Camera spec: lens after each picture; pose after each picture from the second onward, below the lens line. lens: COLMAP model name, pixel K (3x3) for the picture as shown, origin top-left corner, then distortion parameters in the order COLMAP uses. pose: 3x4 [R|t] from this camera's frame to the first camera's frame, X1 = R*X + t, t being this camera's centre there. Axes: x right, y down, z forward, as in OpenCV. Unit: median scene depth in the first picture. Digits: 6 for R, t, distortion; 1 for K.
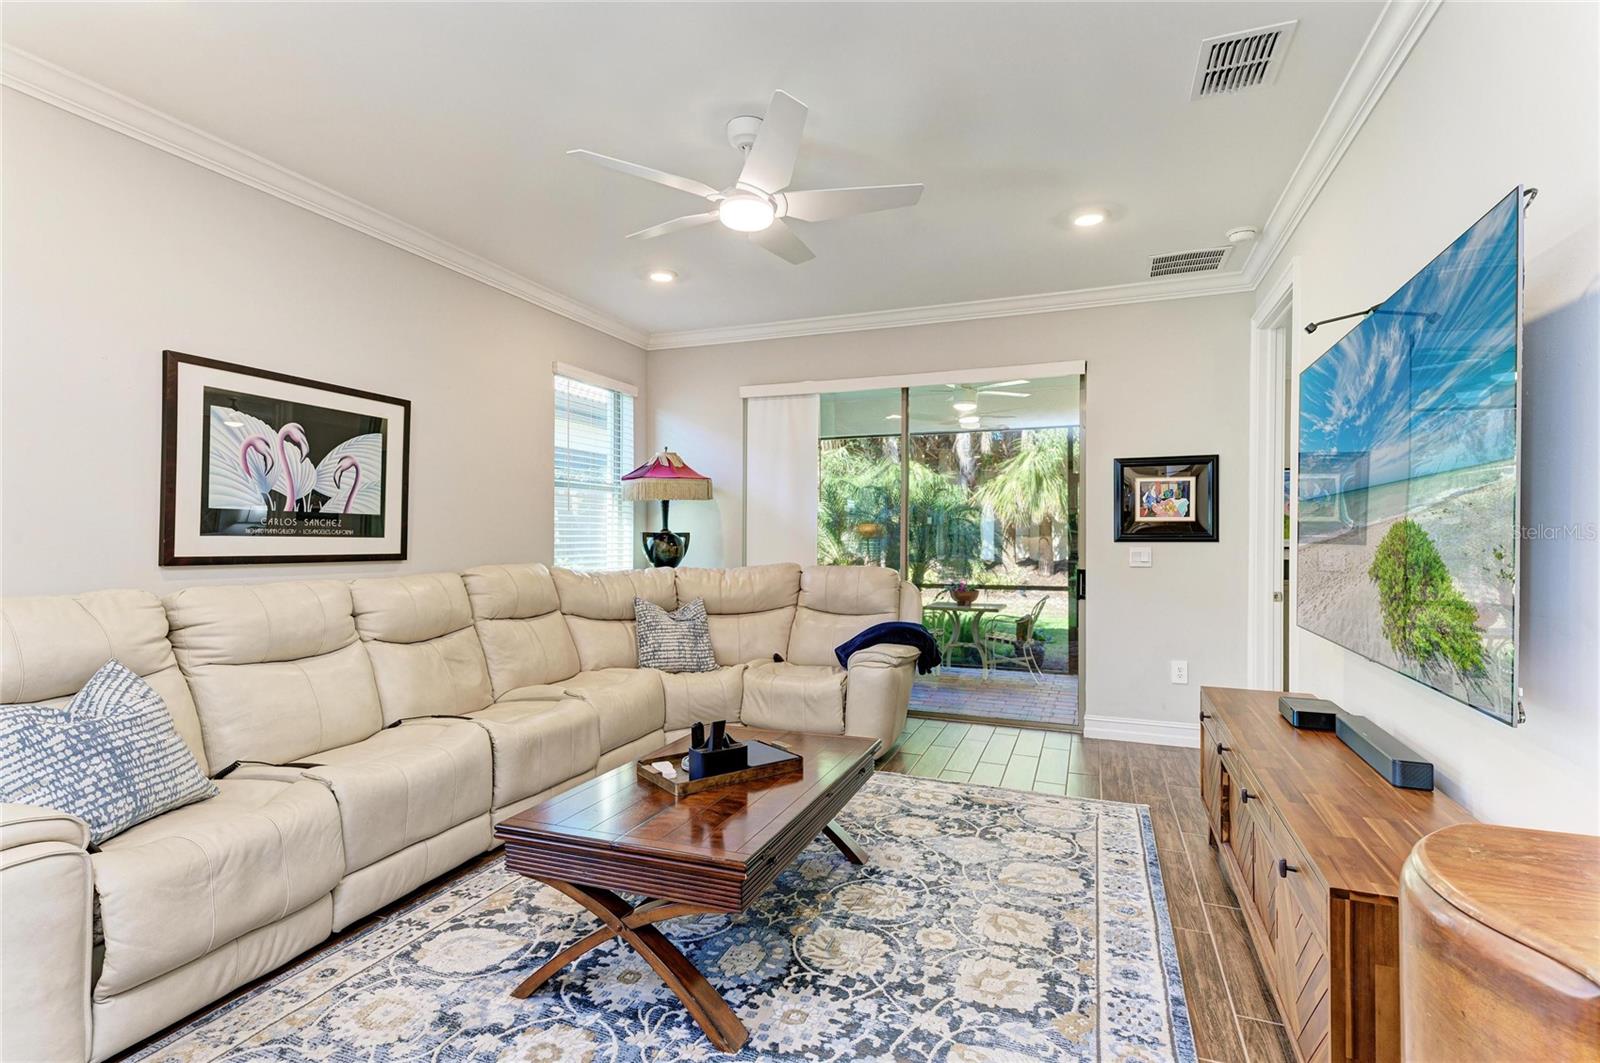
lens RADIAL K [[757.7, 0, 803.3], [0, 757.7, 532.7], [0, 0, 1]] dist [0.028067, -0.010631]
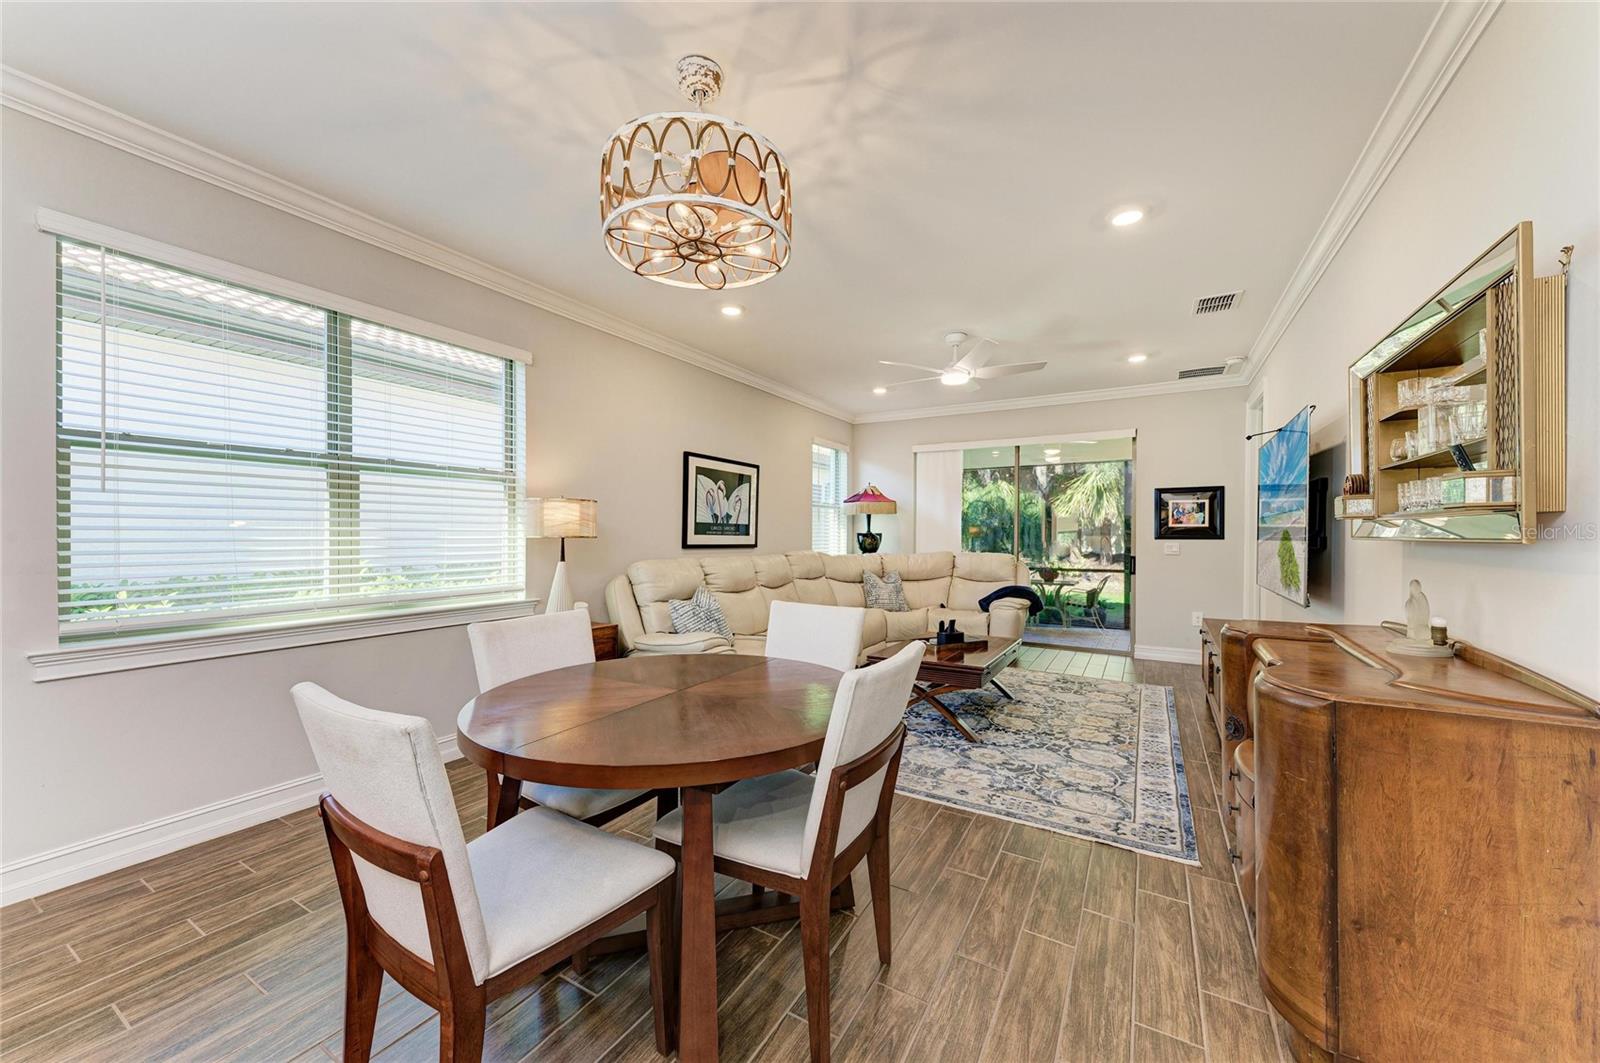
lens RADIAL K [[590.0, 0, 803.1], [0, 590.0, 535.5], [0, 0, 1]] dist [0.020135, -0.005979]
pose [[0.987124, 0.001507, -0.159951, -0.186811], [-0.000758, 0.999988, 0.004742, -0.001973], [0.159957, -0.004559, 0.987114, -0.533531]]
